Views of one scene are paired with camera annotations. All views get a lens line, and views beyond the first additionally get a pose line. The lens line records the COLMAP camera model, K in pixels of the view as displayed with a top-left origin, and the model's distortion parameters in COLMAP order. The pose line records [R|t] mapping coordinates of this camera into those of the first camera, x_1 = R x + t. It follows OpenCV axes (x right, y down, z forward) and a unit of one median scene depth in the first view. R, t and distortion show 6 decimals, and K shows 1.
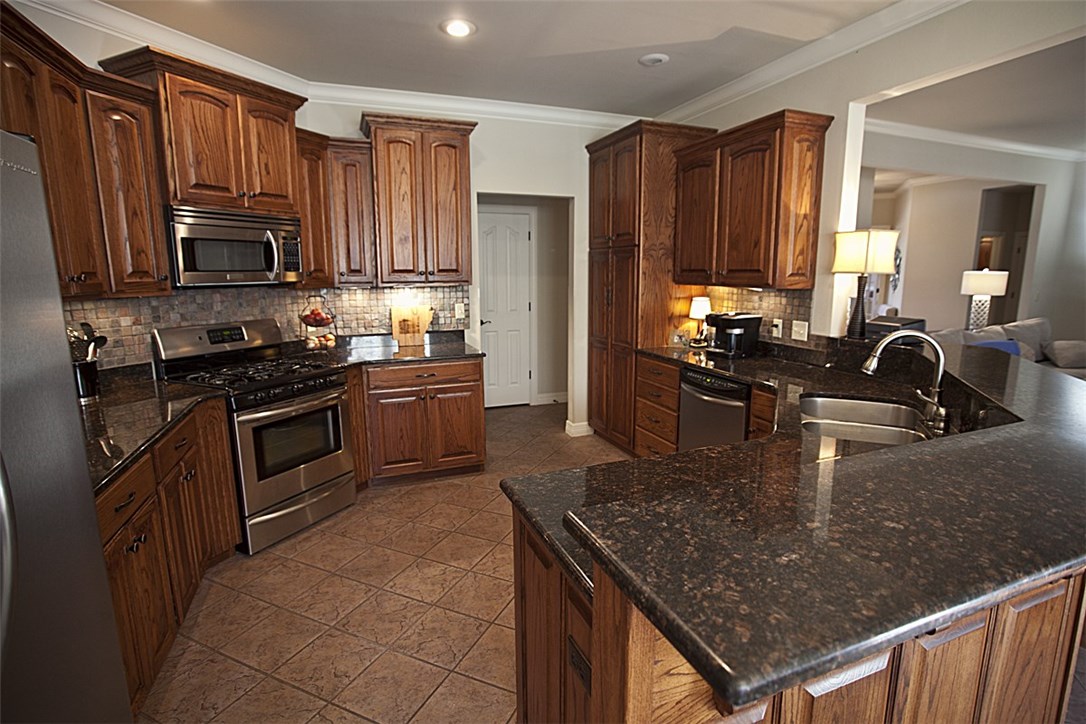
lens RADIAL K [[531.6, 0, 546.8], [0, 531.6, 365.8], [0, 0, 1]] dist [-0.044862, 0.013842]
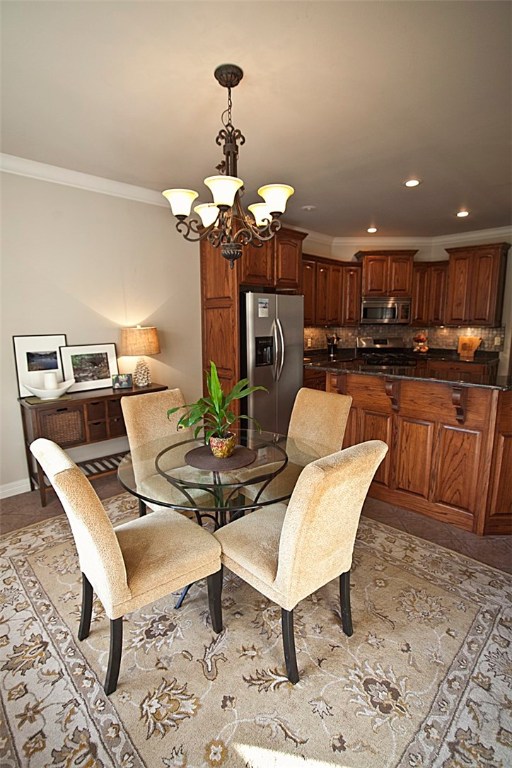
lens RADIAL K [[375.9, 0, 258.8], [0, 375.9, 379.8], [0, 0, 1]] dist [-0.044862, 0.013842]
pose [[0.401551, 0.148321, -0.903746, 0.839266], [-0.161369, 0.982818, 0.089599, 0.057392], [0.901508, 0.109858, 0.418586, -0.329547]]
